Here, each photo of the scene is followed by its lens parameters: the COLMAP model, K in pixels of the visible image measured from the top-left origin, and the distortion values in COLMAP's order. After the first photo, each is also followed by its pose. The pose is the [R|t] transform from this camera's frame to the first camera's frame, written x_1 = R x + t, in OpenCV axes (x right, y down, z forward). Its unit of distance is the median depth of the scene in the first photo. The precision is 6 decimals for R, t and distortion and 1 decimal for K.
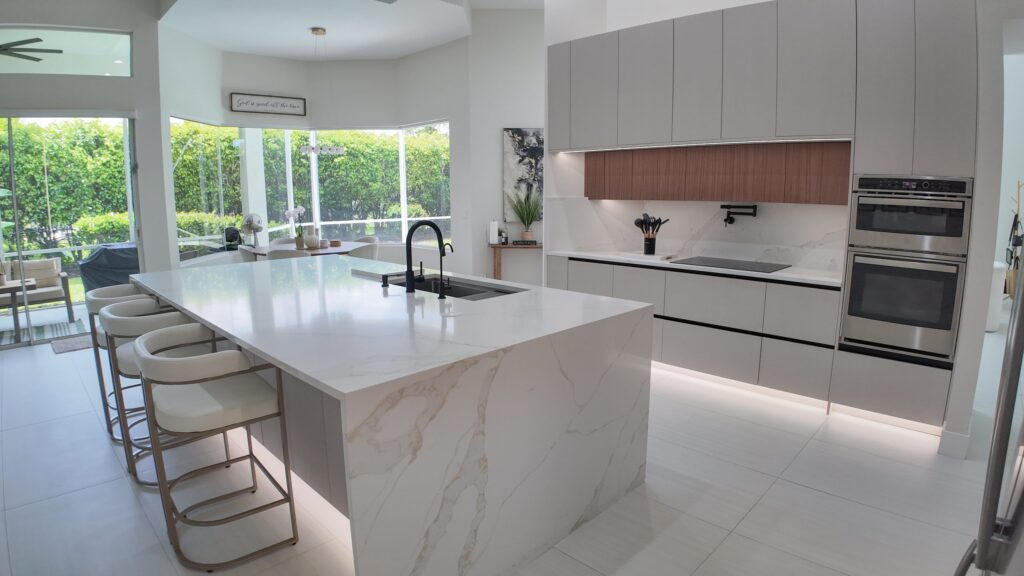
lens RADIAL K [[551.5, 0, 512.0], [0, 551.5, 288.0], [0, 0, 1]] dist [-0.061461, -0.054725]
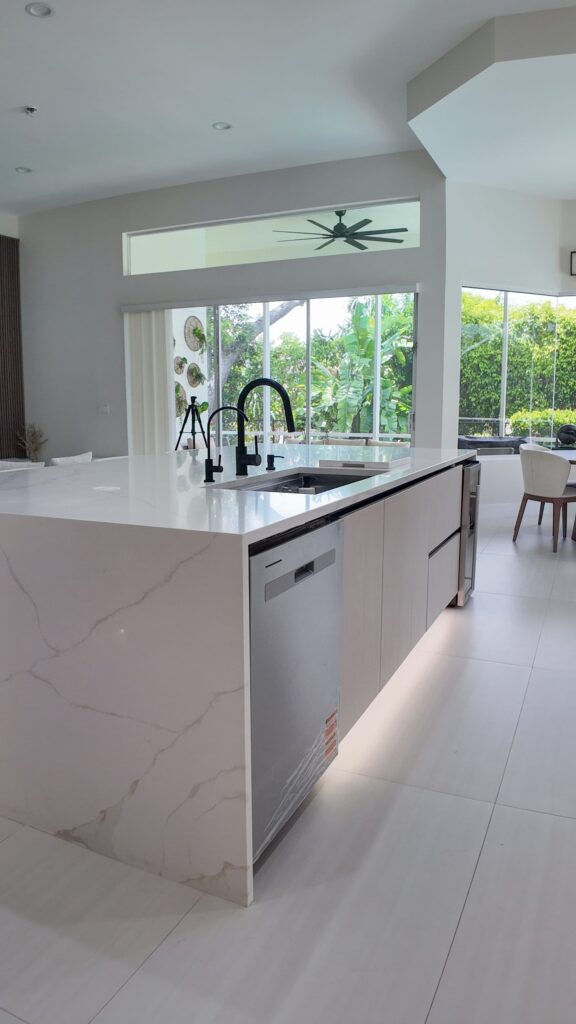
lens RADIAL K [[691.2, 0, 288.0], [0, 691.2, 512.0], [0, 0, 1]] dist [-0.028908, -0.134889]
pose [[0.330567, 0.148868, -0.931968, 0.415876], [-0.166912, 0.981137, 0.097518, -0.026939], [0.928906, 0.123320, 0.349179, 0.432208]]
